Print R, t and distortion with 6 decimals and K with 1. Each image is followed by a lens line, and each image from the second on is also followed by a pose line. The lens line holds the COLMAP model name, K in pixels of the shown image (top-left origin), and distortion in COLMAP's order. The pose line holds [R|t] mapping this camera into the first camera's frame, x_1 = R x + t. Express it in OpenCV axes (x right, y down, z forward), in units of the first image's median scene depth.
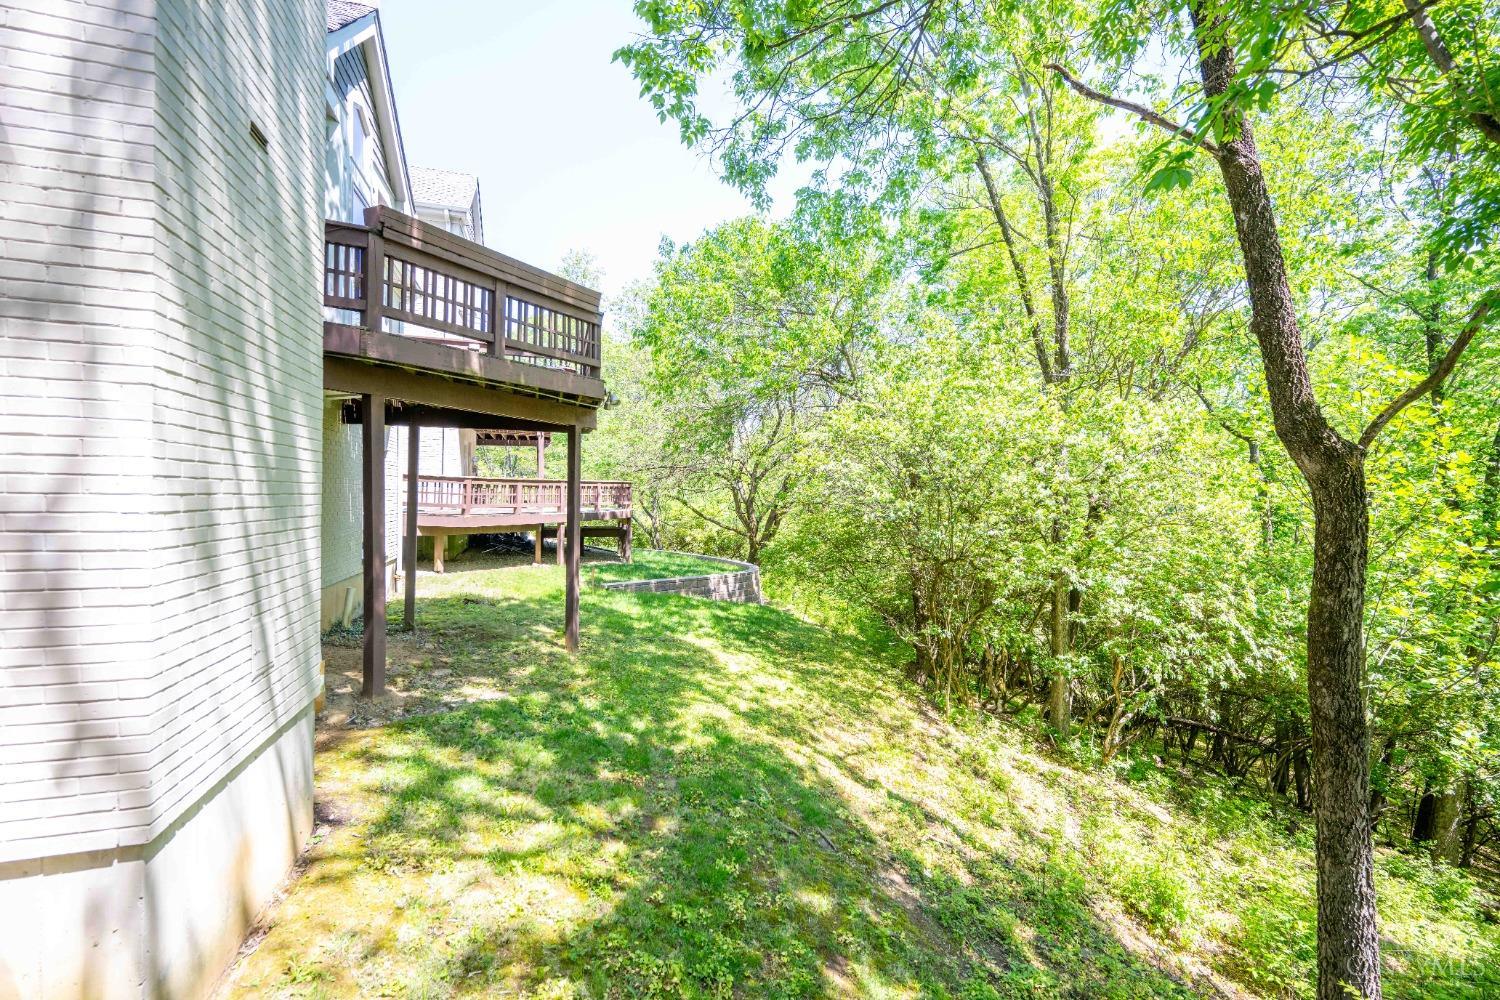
lens RADIAL K [[625.7, 0, 750.3], [0, 625.7, 498.8], [0, 0, 1]] dist [0.000654, 0.000003]
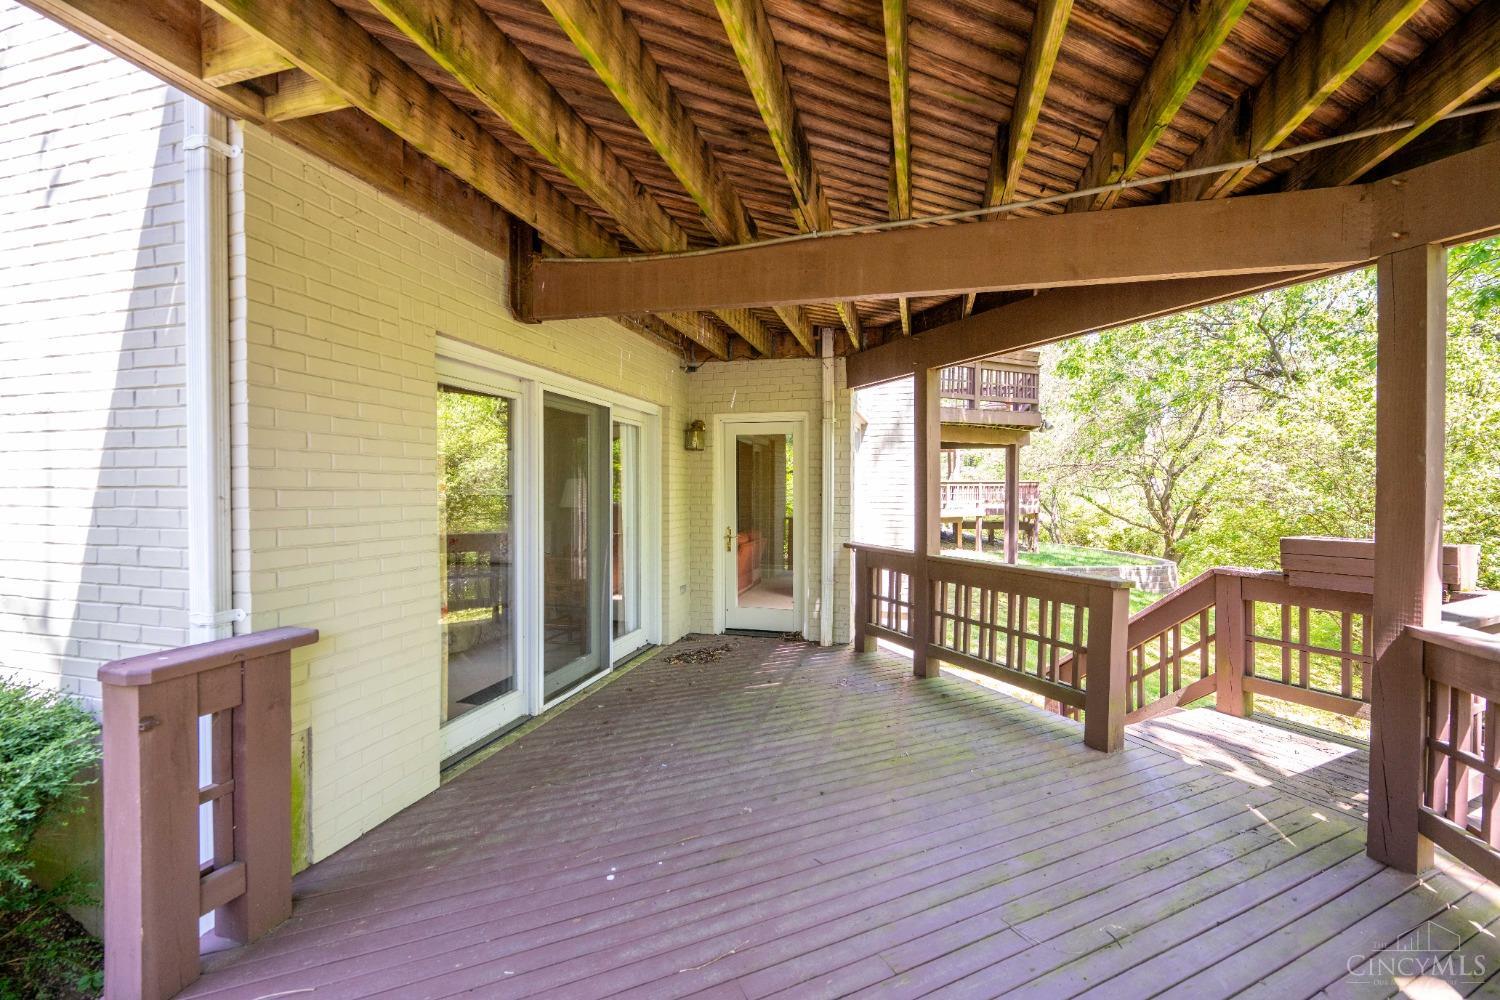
lens RADIAL K [[625.7, 0, 747.1], [0, 625.7, 500.6], [0, 0, 1]] dist [0.000654, 0.000003]
pose [[0.830746, -0.001985, -0.556649, 0.000811], [0.005980, 0.999968, 0.005359, -0.000955], [0.556620, -0.007781, 0.830731, -0.185697]]
